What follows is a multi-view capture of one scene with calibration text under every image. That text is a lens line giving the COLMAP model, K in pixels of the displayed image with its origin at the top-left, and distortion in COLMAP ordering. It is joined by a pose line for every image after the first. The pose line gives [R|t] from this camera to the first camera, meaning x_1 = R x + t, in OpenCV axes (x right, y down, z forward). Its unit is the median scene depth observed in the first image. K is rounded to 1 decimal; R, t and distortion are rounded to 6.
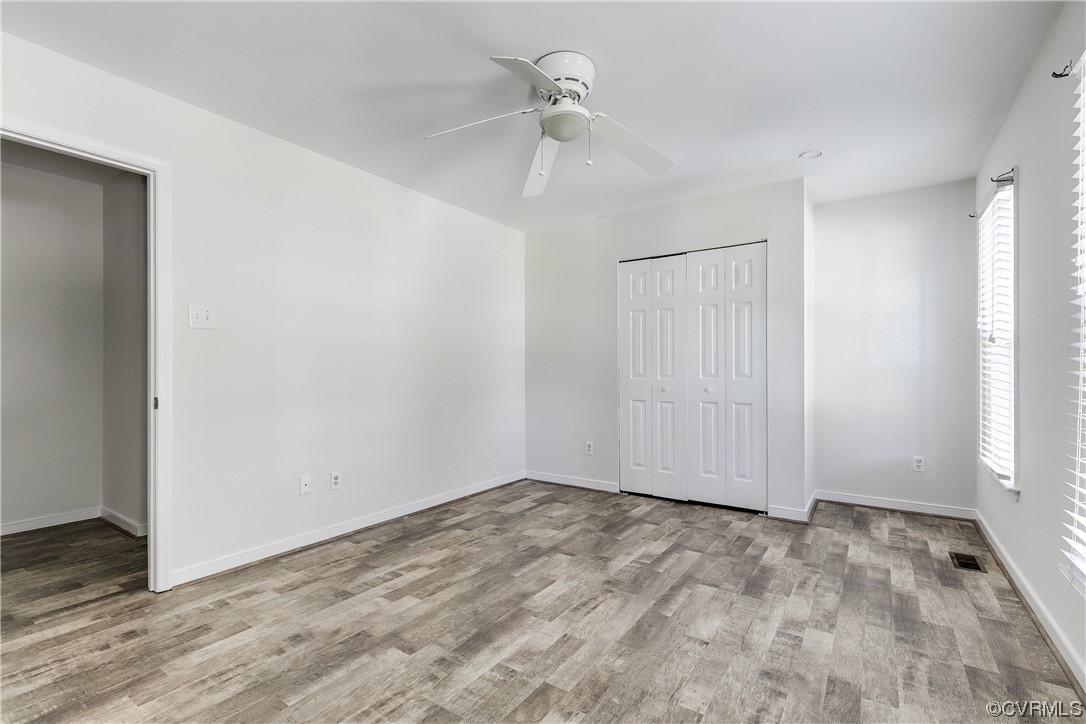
lens RADIAL K [[499.8, 0, 538.2], [0, 499.8, 366.7], [0, 0, 1]] dist [0.009728, -0.001987]
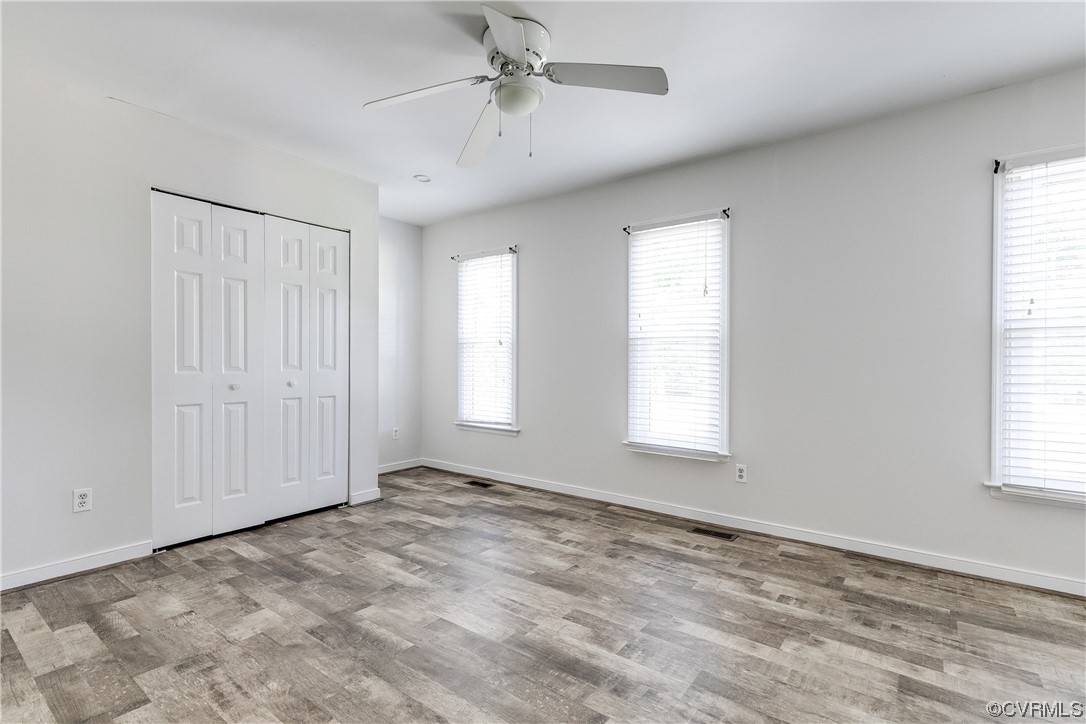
lens RADIAL K [[499.8, 0, 568.1], [0, 499.8, 365.3], [0, 0, 1]] dist [0.009728, -0.001987]
pose [[0.031109, -0.007382, 0.999489, -0.610445], [-0.008861, 0.999931, 0.007661, 0.004563], [-0.999477, -0.009095, 0.031042, 0.606660]]
